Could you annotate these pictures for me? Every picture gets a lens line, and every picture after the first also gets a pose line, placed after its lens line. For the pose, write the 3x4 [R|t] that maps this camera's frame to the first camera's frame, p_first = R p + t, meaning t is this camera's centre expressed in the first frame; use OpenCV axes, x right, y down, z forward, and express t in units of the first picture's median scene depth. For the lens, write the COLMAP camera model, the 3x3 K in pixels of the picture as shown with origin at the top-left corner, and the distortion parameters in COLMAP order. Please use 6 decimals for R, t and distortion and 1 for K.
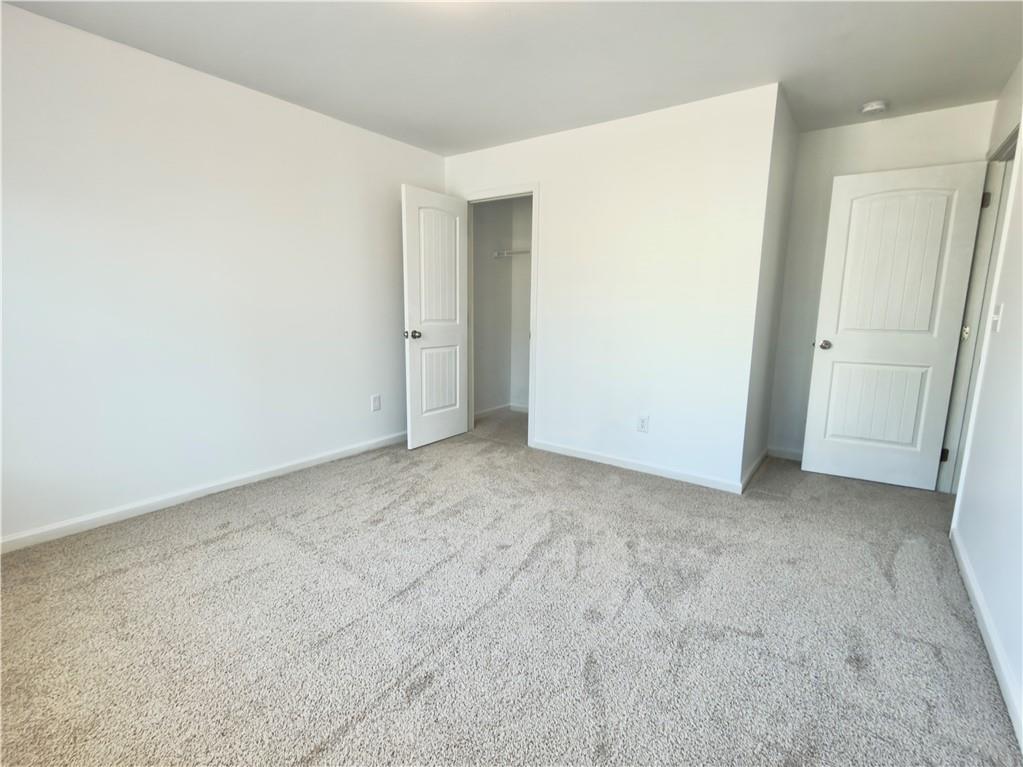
lens RADIAL K [[489.6, 0, 511.5], [0, 489.6, 386.1], [0, 0, 1]] dist [0.013199, -0.000663]
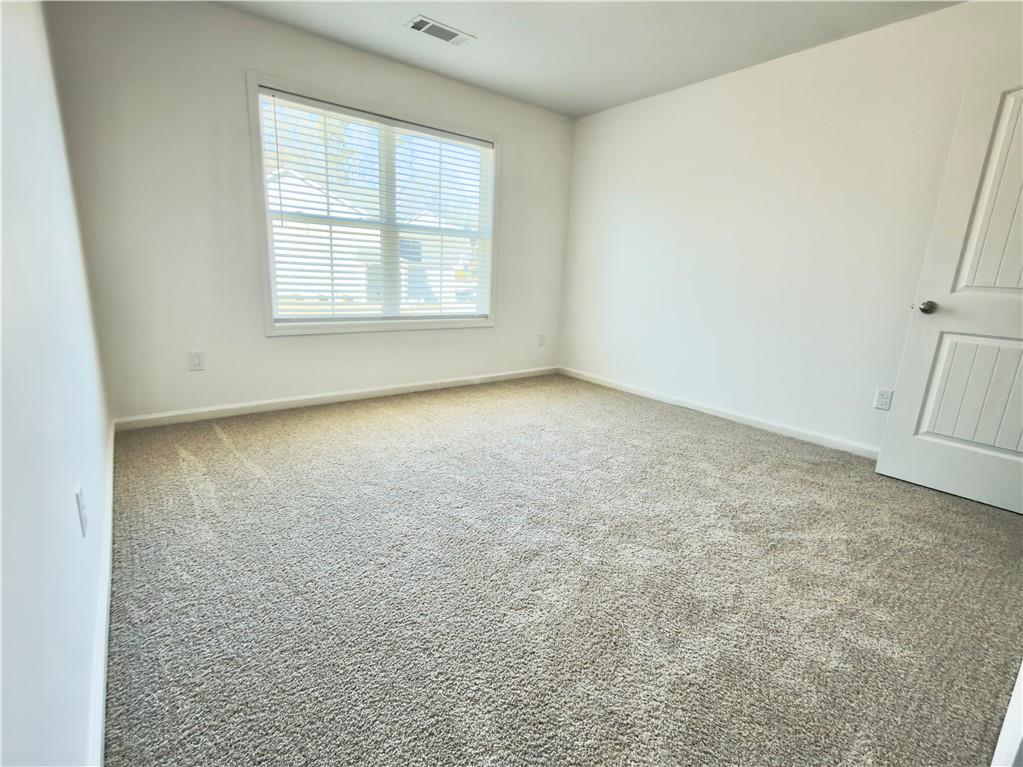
lens RADIAL K [[489.6, 0, 507.0], [0, 489.6, 381.0], [0, 0, 1]] dist [0.013199, -0.000663]
pose [[-0.252008, 0.202160, -0.946374, 0.580264], [-0.209454, 0.943361, 0.257292, -0.064987], [0.944786, 0.263061, -0.195391, 0.624889]]
